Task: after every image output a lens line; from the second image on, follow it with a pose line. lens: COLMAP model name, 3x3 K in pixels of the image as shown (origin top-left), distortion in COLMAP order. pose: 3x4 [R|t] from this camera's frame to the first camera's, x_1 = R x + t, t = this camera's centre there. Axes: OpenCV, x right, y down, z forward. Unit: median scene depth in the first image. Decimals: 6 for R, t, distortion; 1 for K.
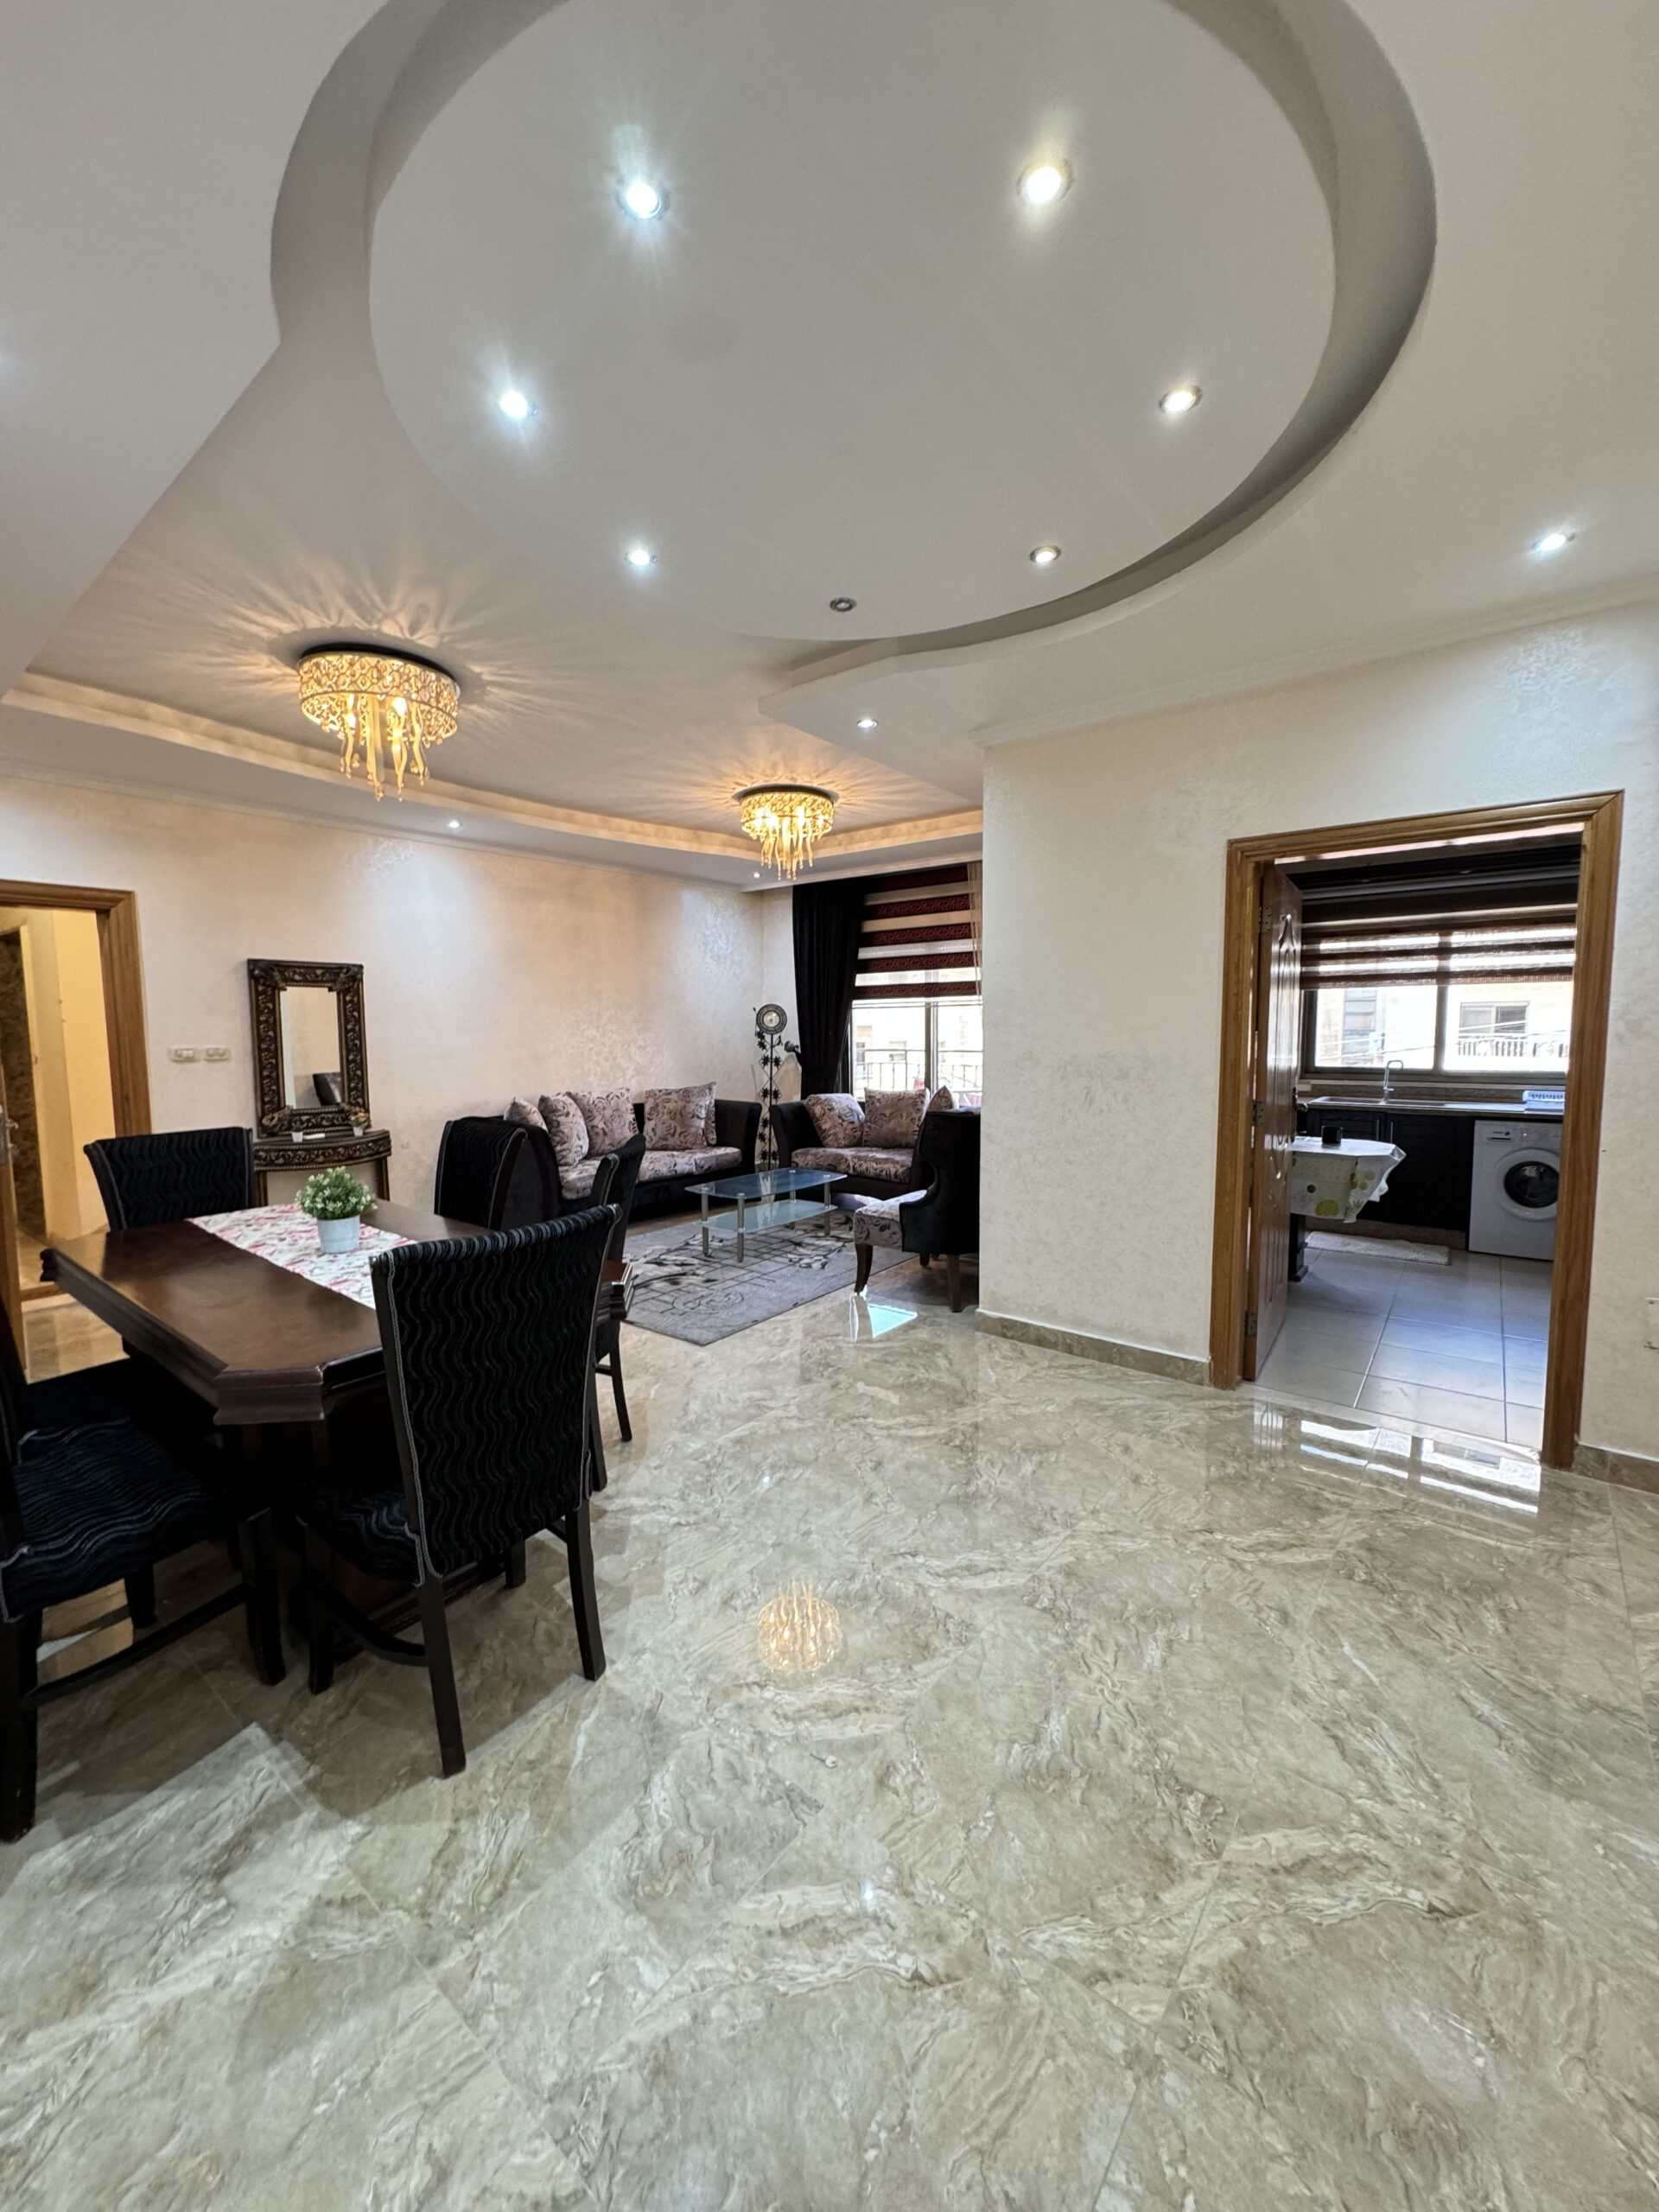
lens RADIAL K [[877.4, 0, 824.5], [0, 877.4, 1107.4], [0, 0, 1]] dist [-0.001884, -0.000225]
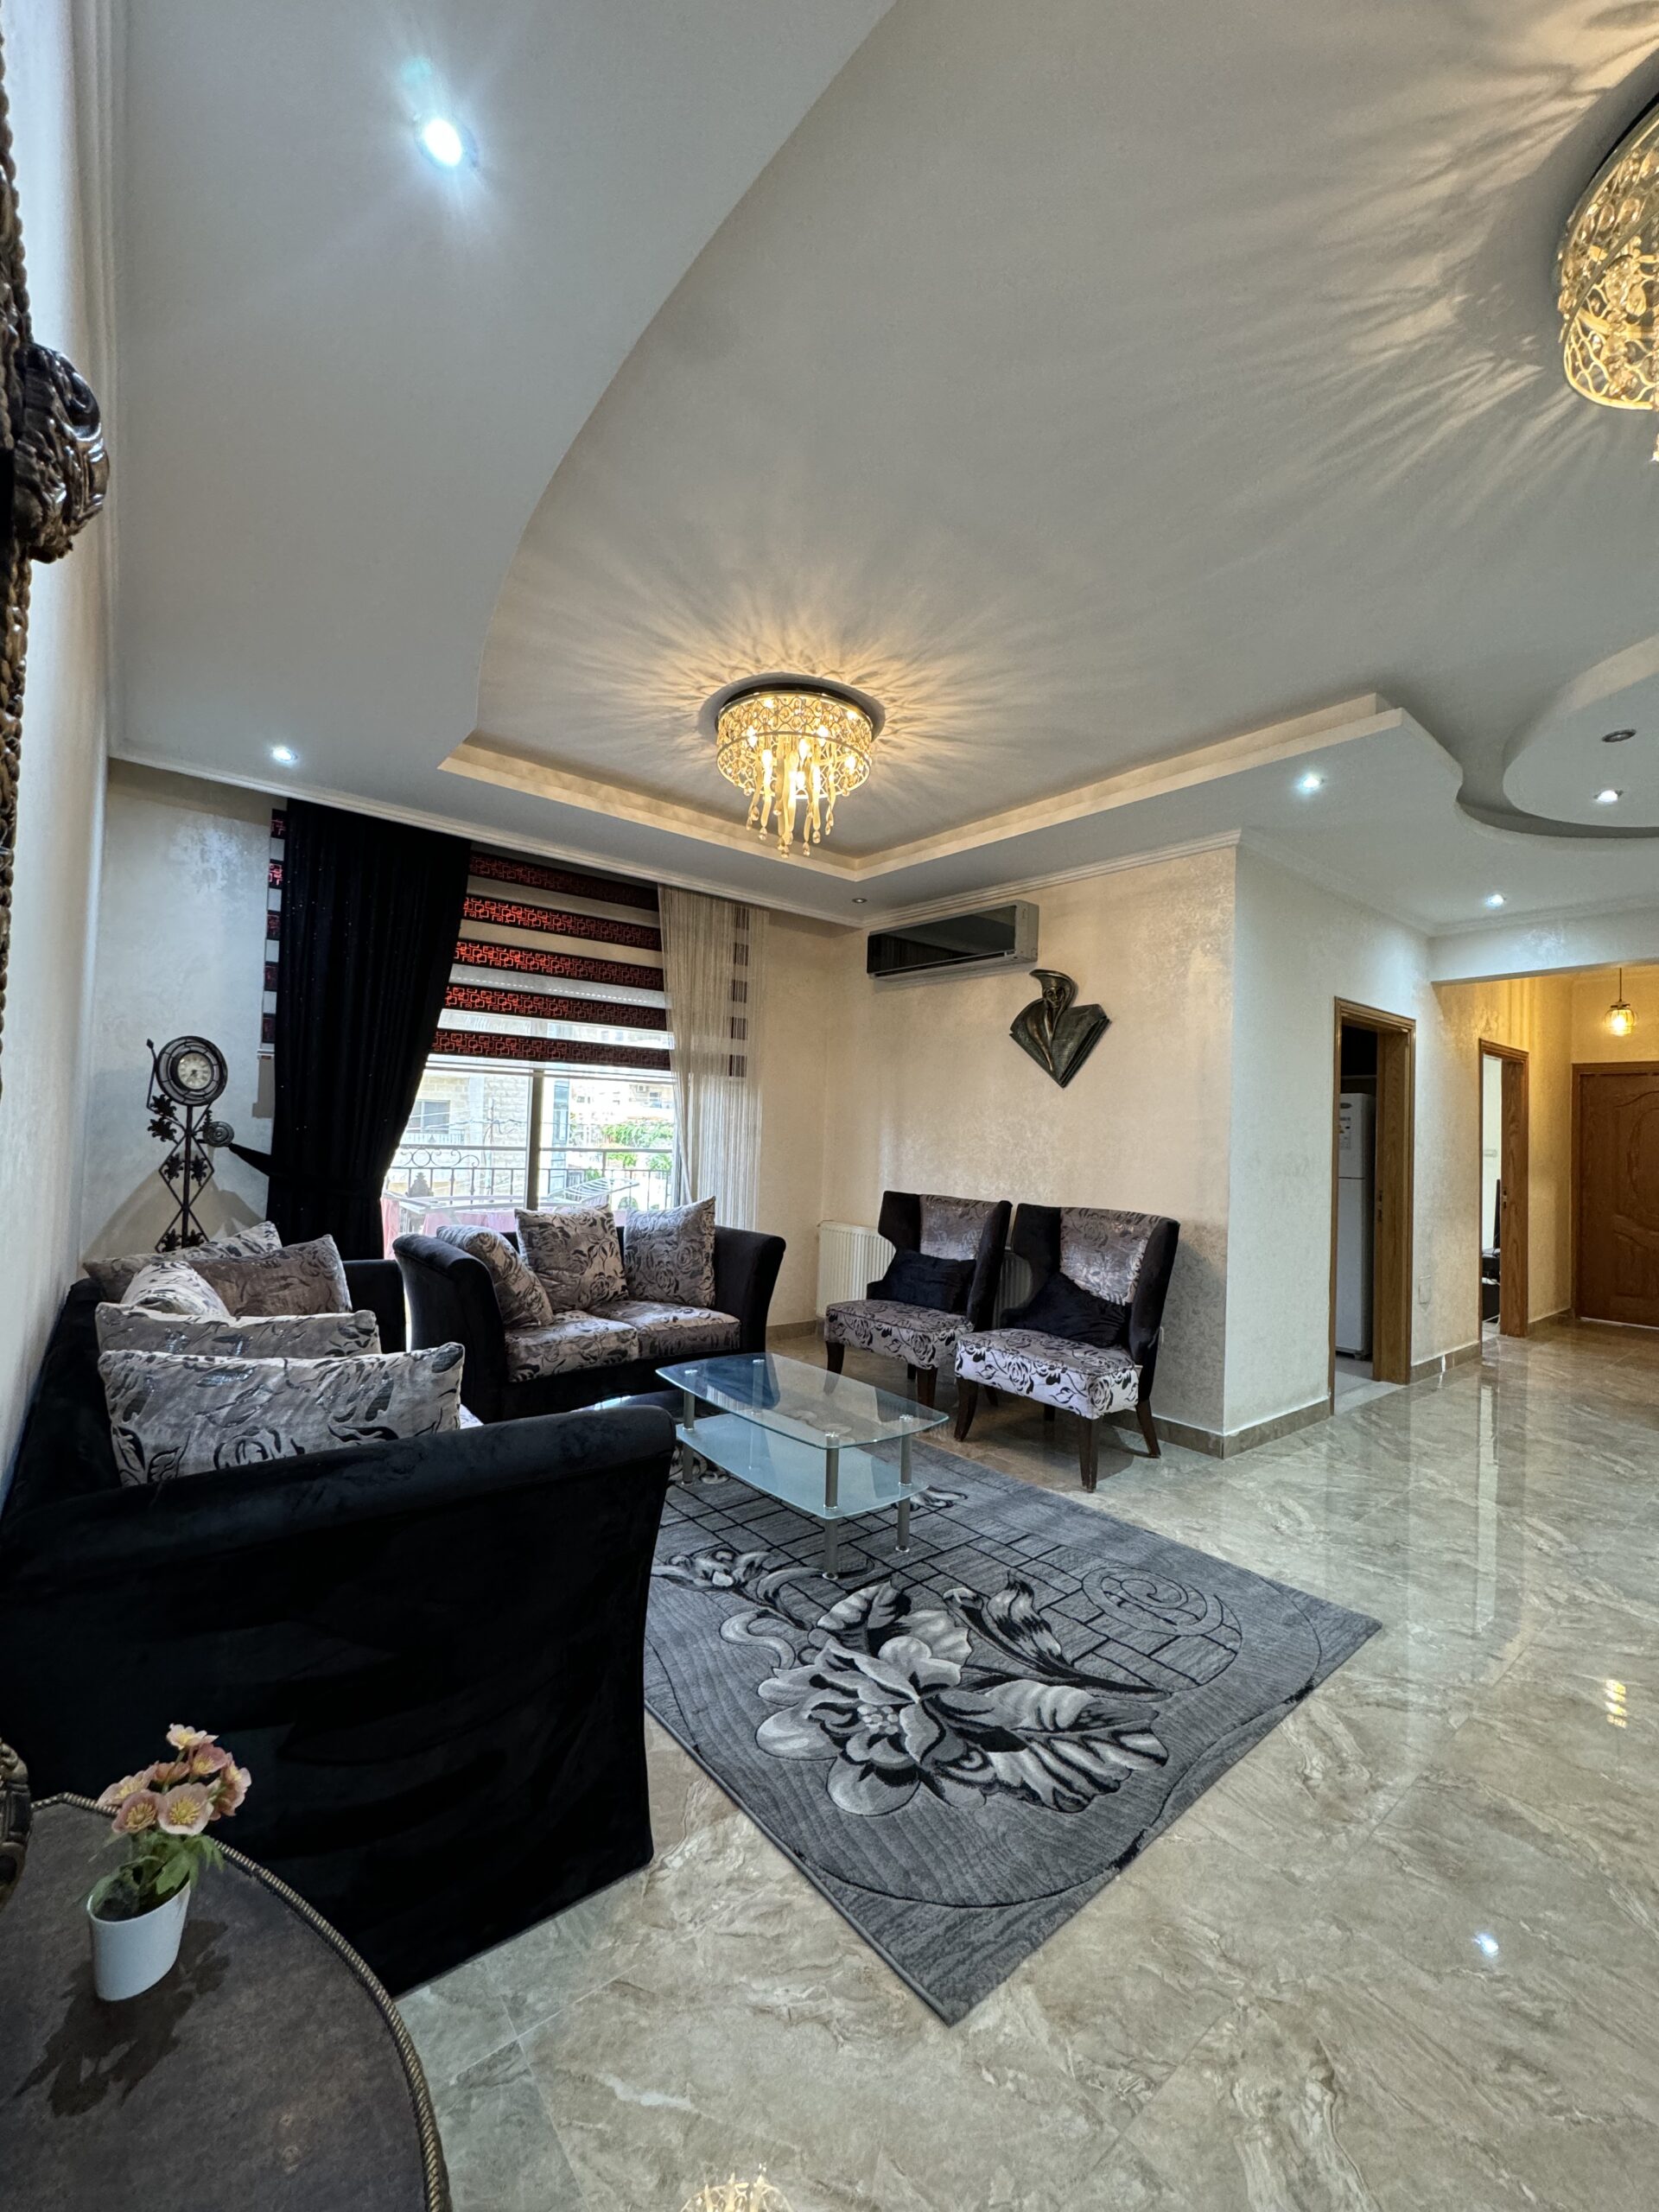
lens RADIAL K [[877.4, 0, 824.5], [0, 877.4, 1107.4], [0, 0, 1]] dist [-0.001884, -0.000225]
pose [[0.221149, 0.045105, 0.974196, -0.664150], [0.054373, 0.996806, -0.058495, -0.063358], [-0.973723, 0.065906, 0.217990, 0.955993]]
